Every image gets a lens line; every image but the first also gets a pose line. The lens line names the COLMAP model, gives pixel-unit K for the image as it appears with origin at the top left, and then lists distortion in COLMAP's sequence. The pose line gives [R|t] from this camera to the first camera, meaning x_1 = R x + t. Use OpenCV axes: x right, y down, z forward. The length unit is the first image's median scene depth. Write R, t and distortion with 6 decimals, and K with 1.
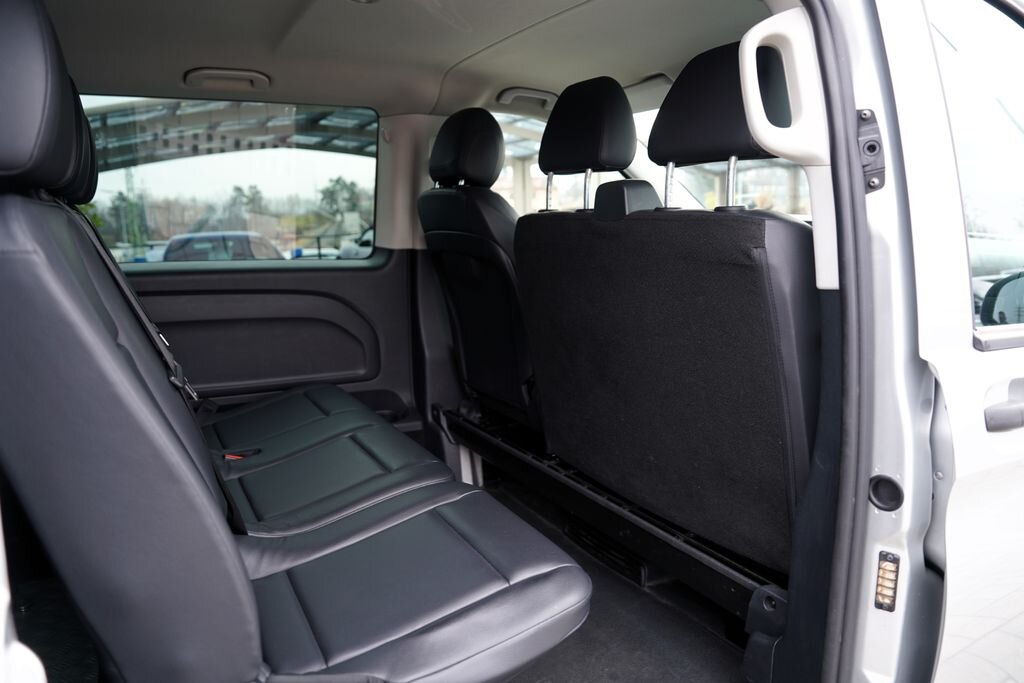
lens RADIAL K [[705.9, 0, 512.4], [0, 705.9, 345.6], [0, 0, 1]] dist [-0.096013, 0.058907]
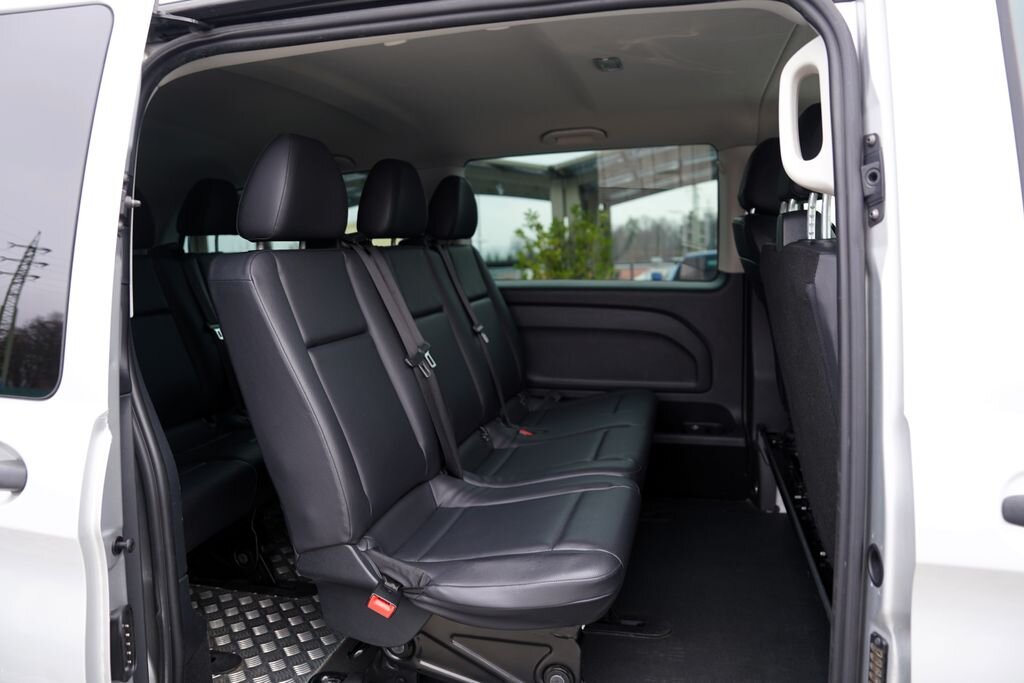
lens RADIAL K [[705.9, 0, 517.2], [0, 705.9, 339.1], [0, 0, 1]] dist [-0.096013, 0.058907]
pose [[0.727397, 0.073930, -0.682223, 0.394428], [-0.094427, 0.995506, 0.007200, -0.017662], [0.679689, 0.059183, 0.731109, 0.014918]]
